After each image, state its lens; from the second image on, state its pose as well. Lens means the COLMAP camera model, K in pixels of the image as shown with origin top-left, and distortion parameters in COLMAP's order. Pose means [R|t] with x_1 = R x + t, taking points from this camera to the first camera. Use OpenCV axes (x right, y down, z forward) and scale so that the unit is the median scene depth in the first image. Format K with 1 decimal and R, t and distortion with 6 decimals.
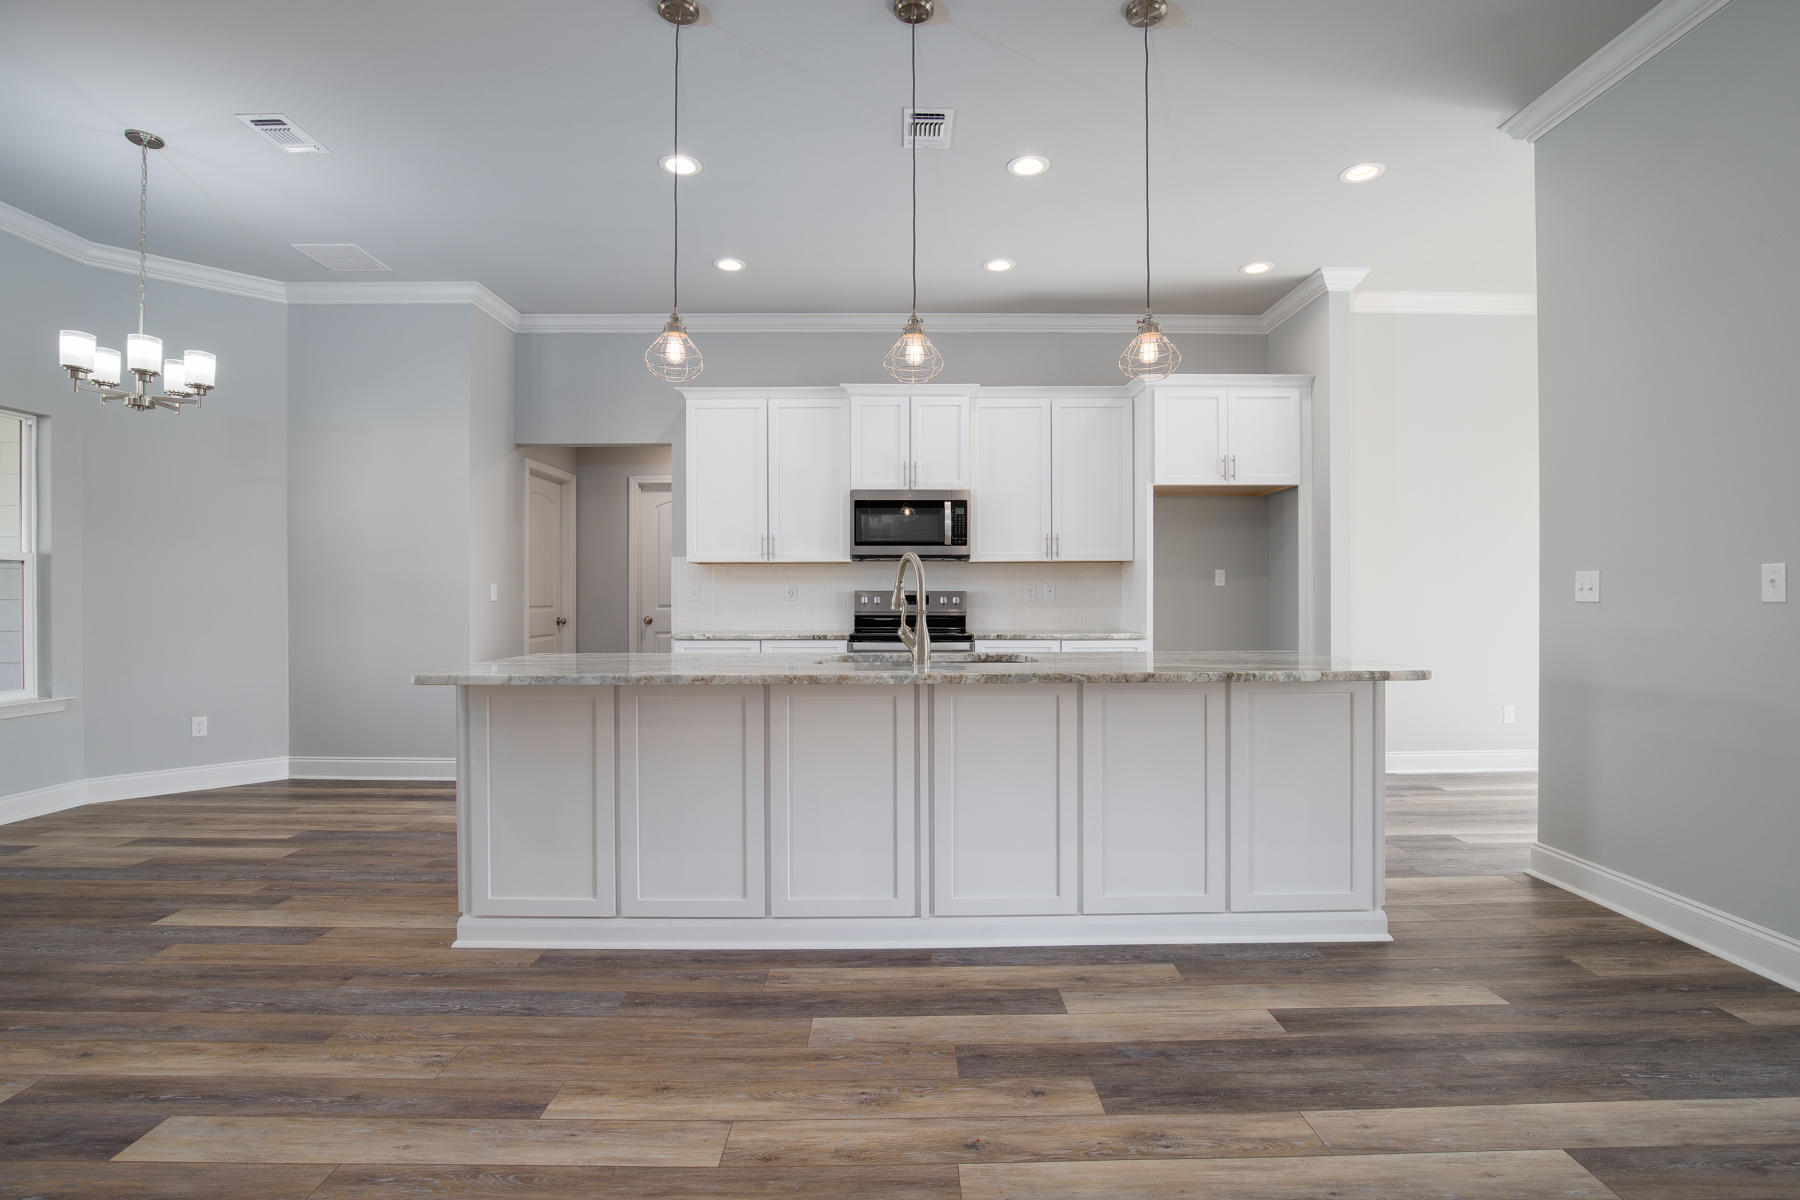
lens RADIAL K [[840.4, 0, 900.0], [0, 840.4, 600.0], [0, 0, 1]] dist [-0.025084, 0.000671]
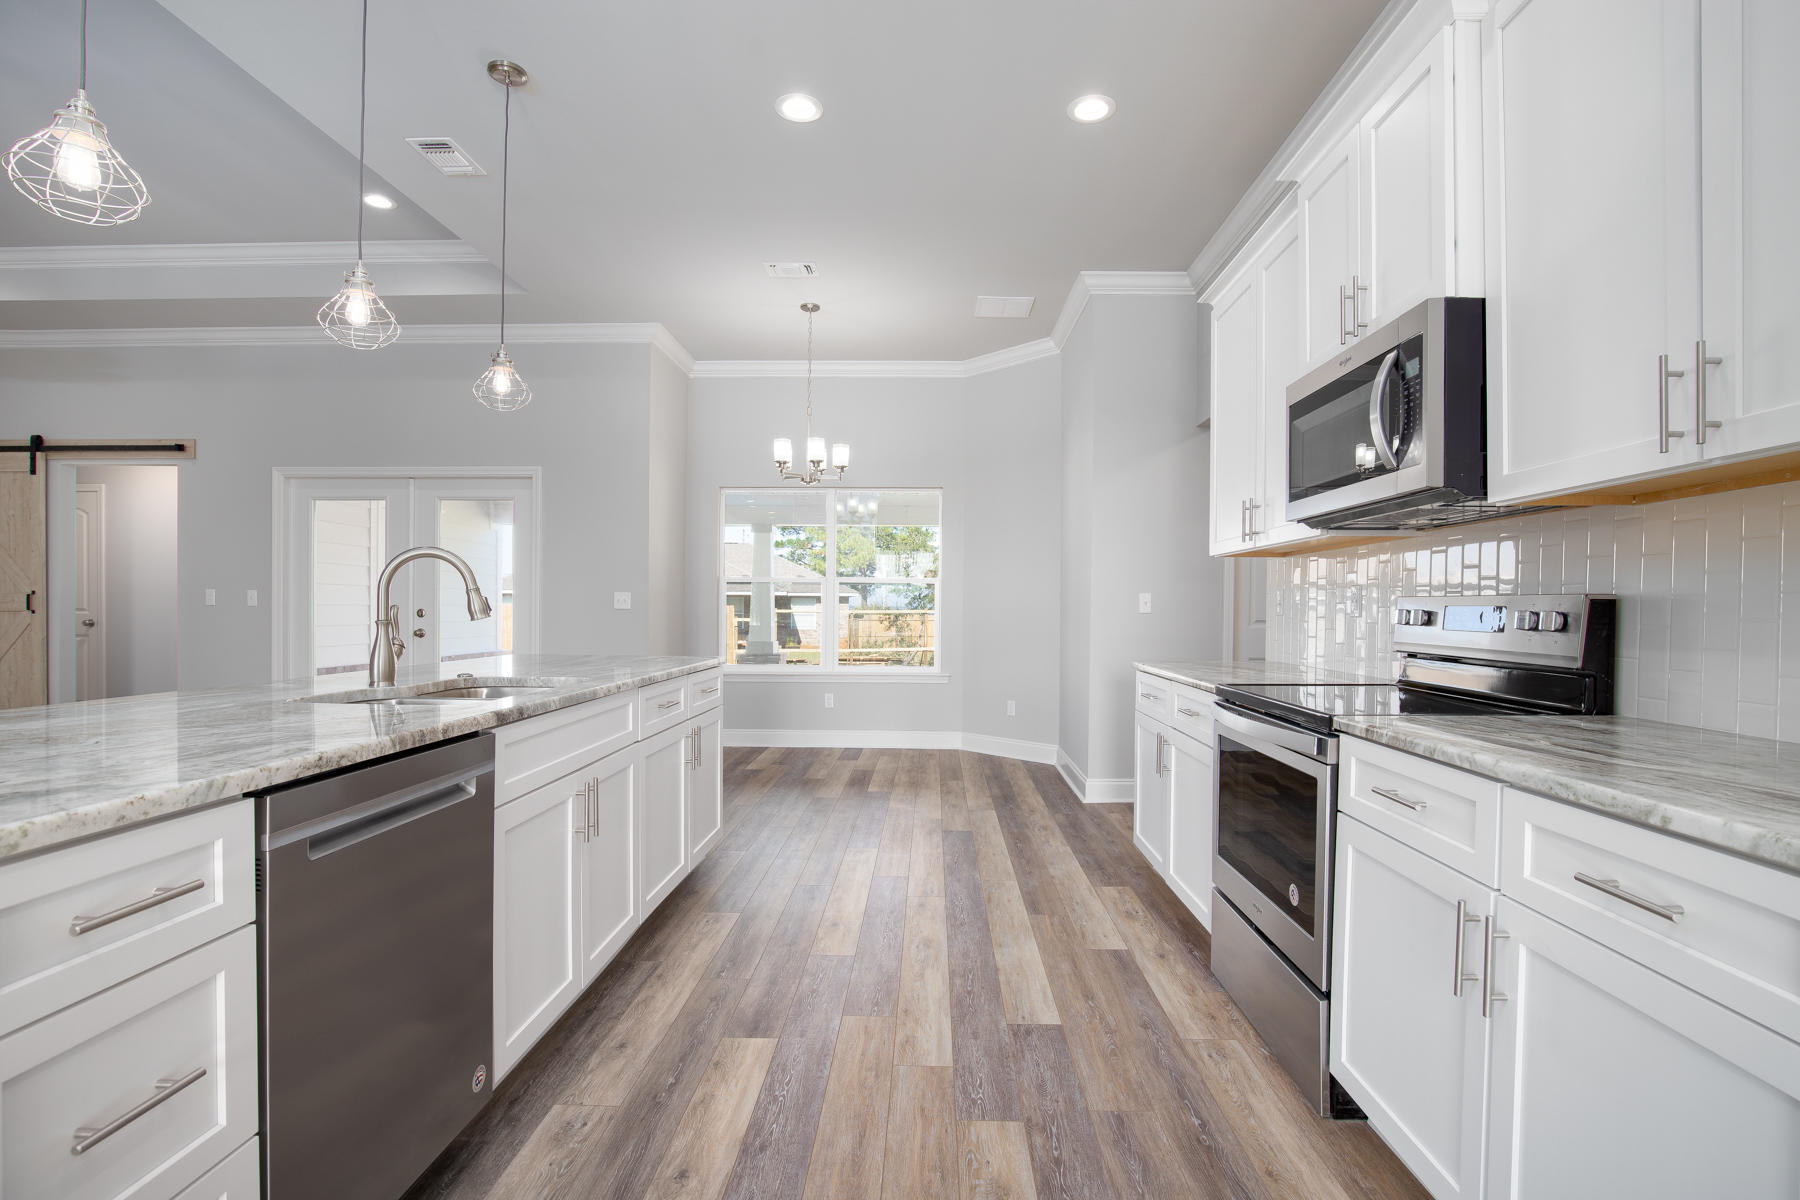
lens RADIAL K [[844.5, 0, 903.1], [0, 844.5, 624.9], [0, 0, 1]] dist [-0.024675, 0.000152]
pose [[-0.032915, 0.020572, -0.999246, 0.438581], [-0.012672, 0.999699, 0.020999, -0.001762], [0.999378, 0.013354, -0.032644, 0.815610]]
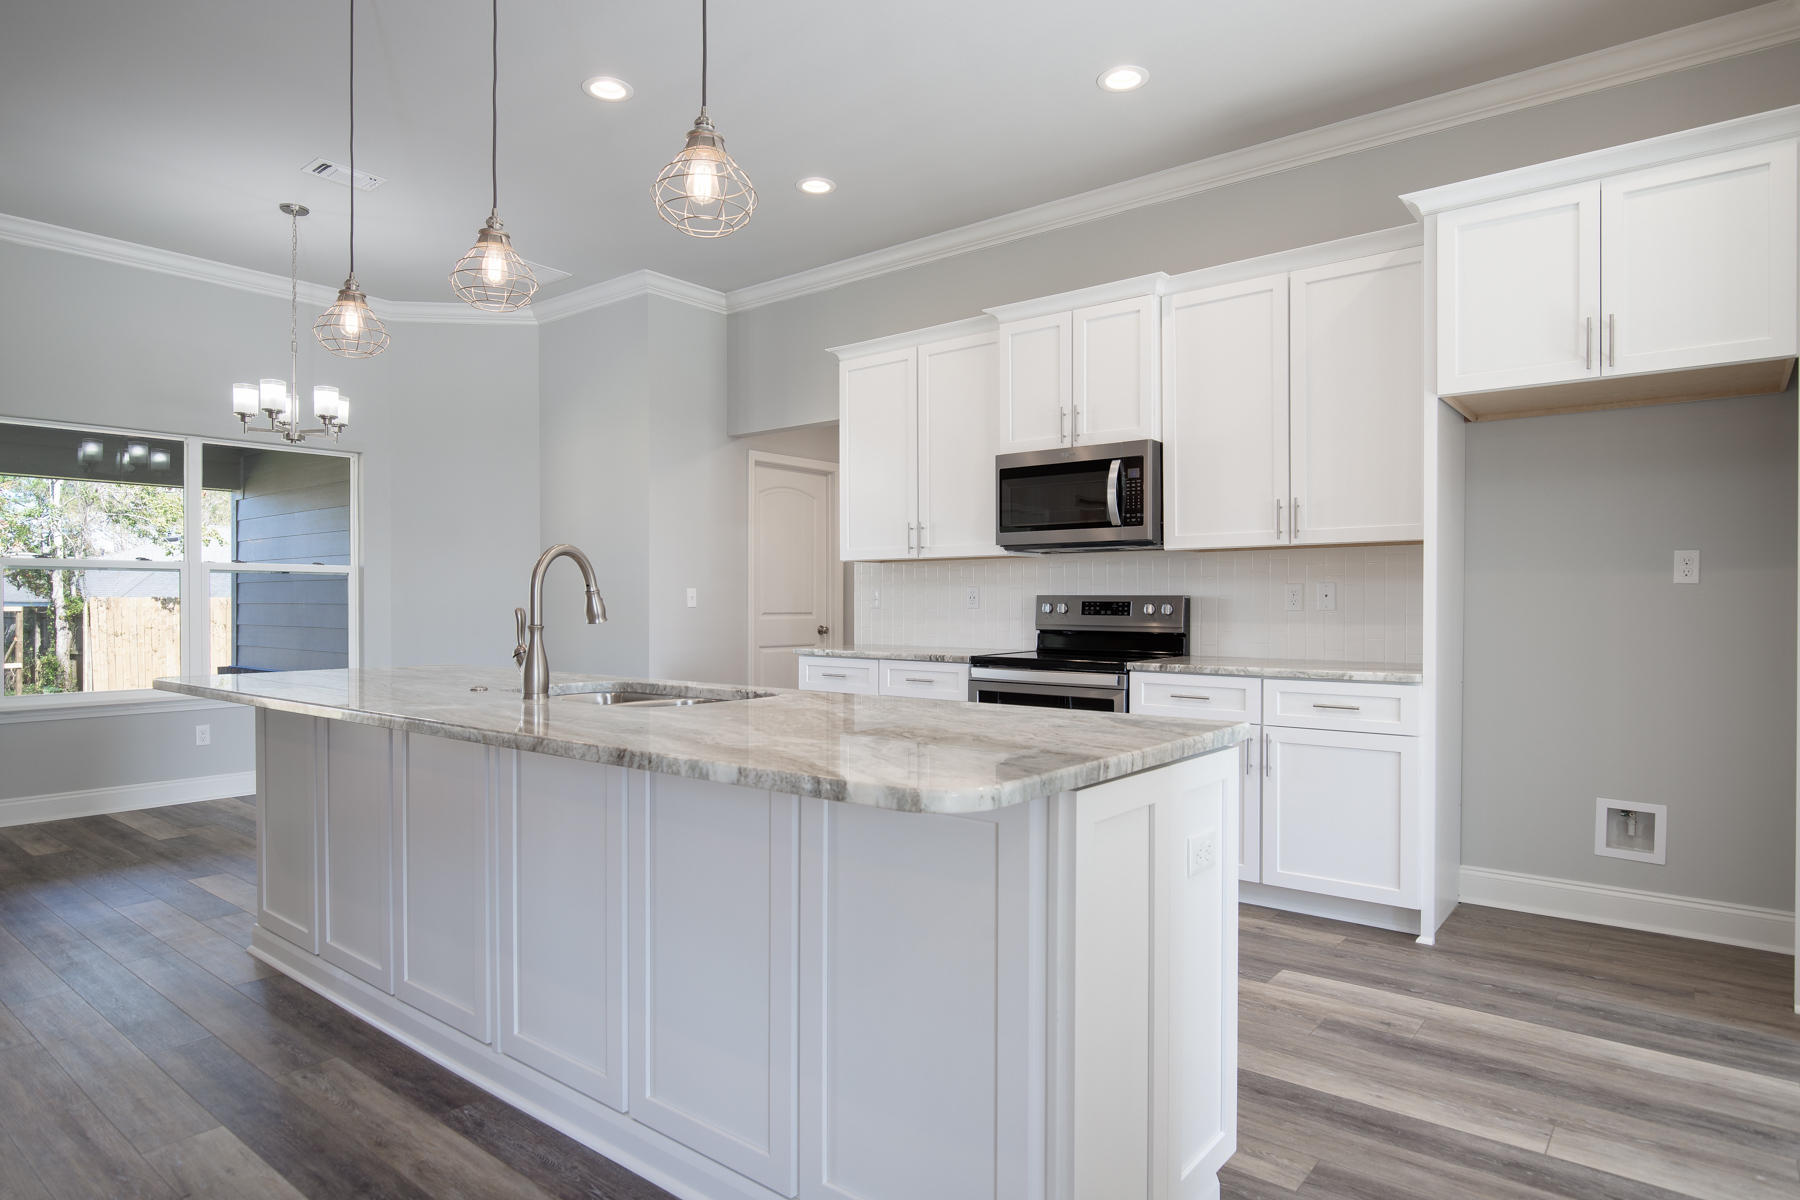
lens RADIAL K [[1017.1, 0, 919.6], [0, 1017.1, 609.8], [0, 0, 1]] dist [-0.015501, 0.000445]
pose [[0.782058, 0.007033, -0.623166, 0.443767], [-0.004865, 0.999975, 0.005180, -0.002824], [0.623187, -0.001020, 0.782073, 0.285061]]
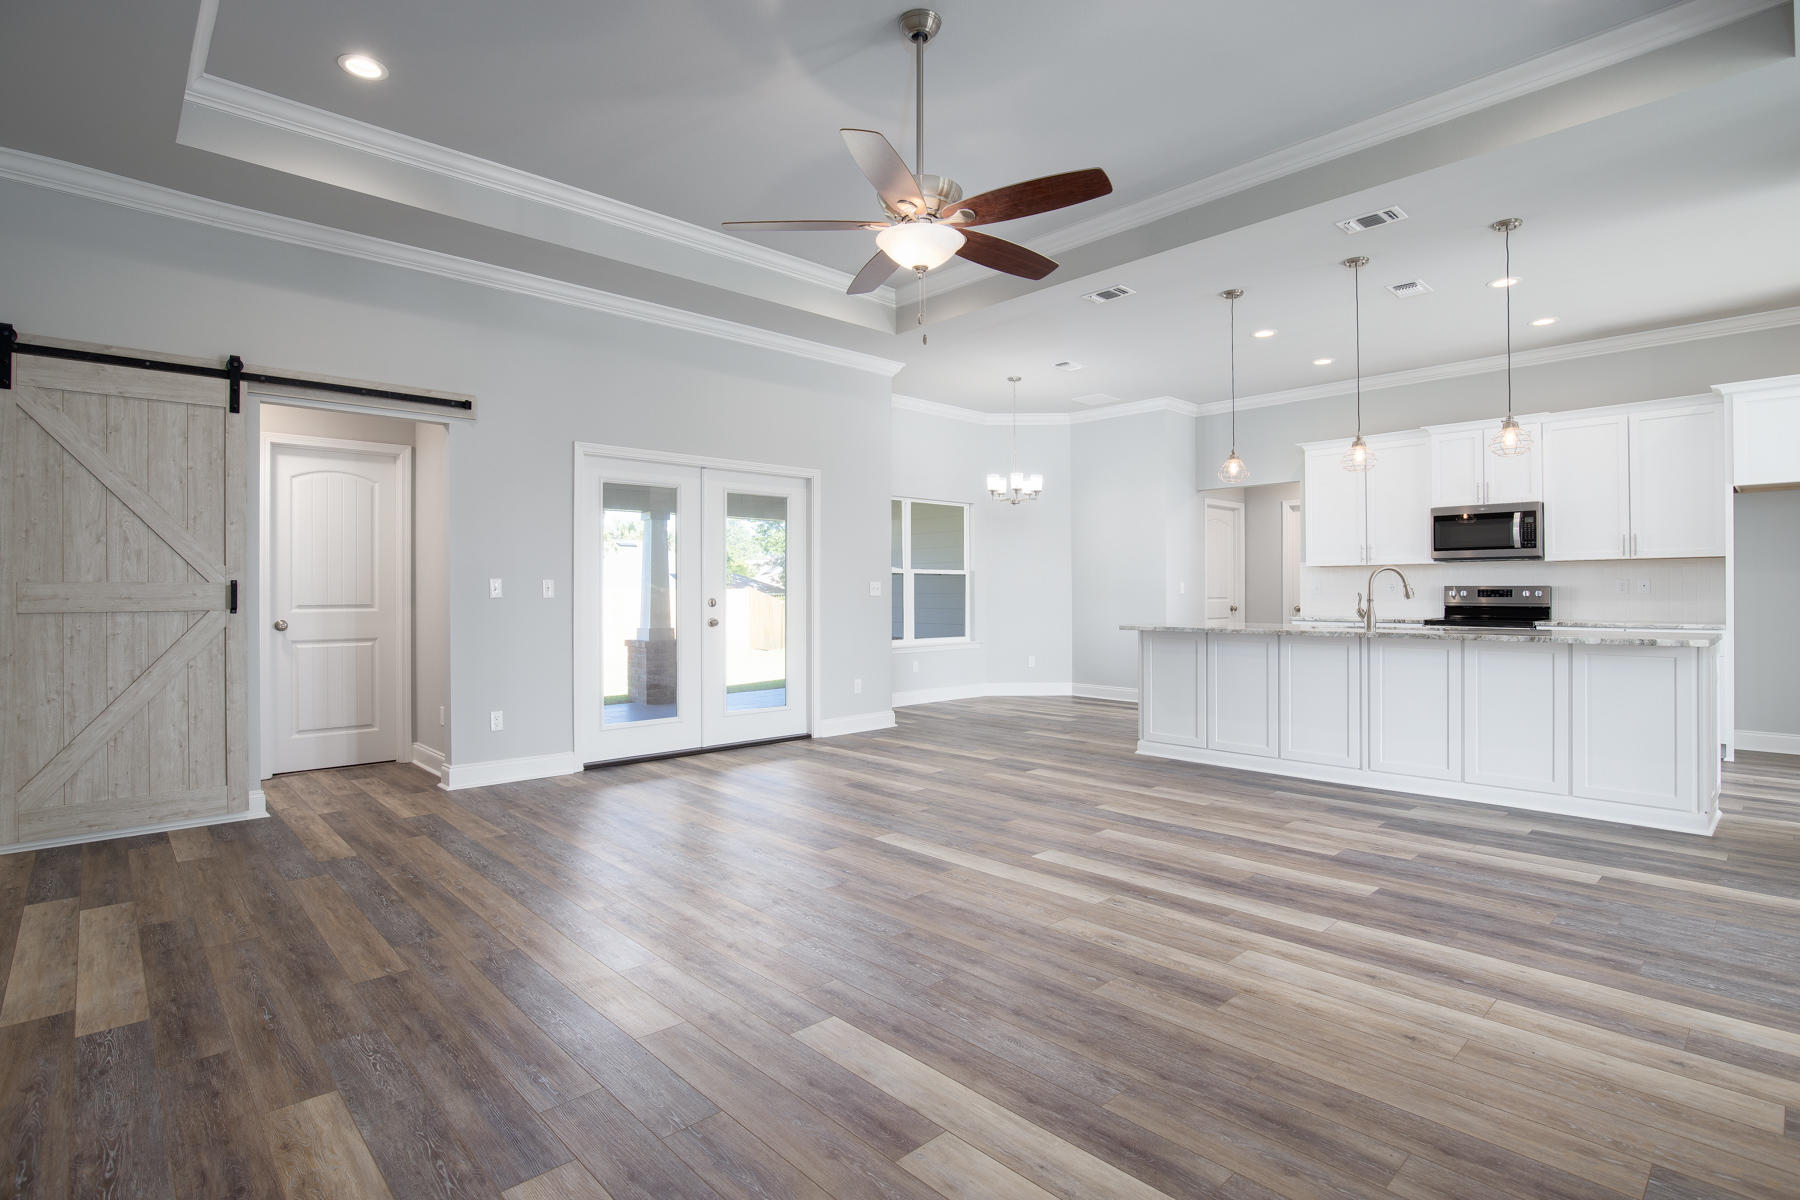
lens RADIAL K [[868.3, 0, 900.7], [0, 868.3, 589.8], [0, 0, 1]] dist [-0.059731, 0.019661]
pose [[0.675745, -0.002254, -0.737132, 0.364026], [-0.001308, 0.999990, -0.004257, 0.001571], [0.737134, 0.003841, 0.675735, -0.500514]]
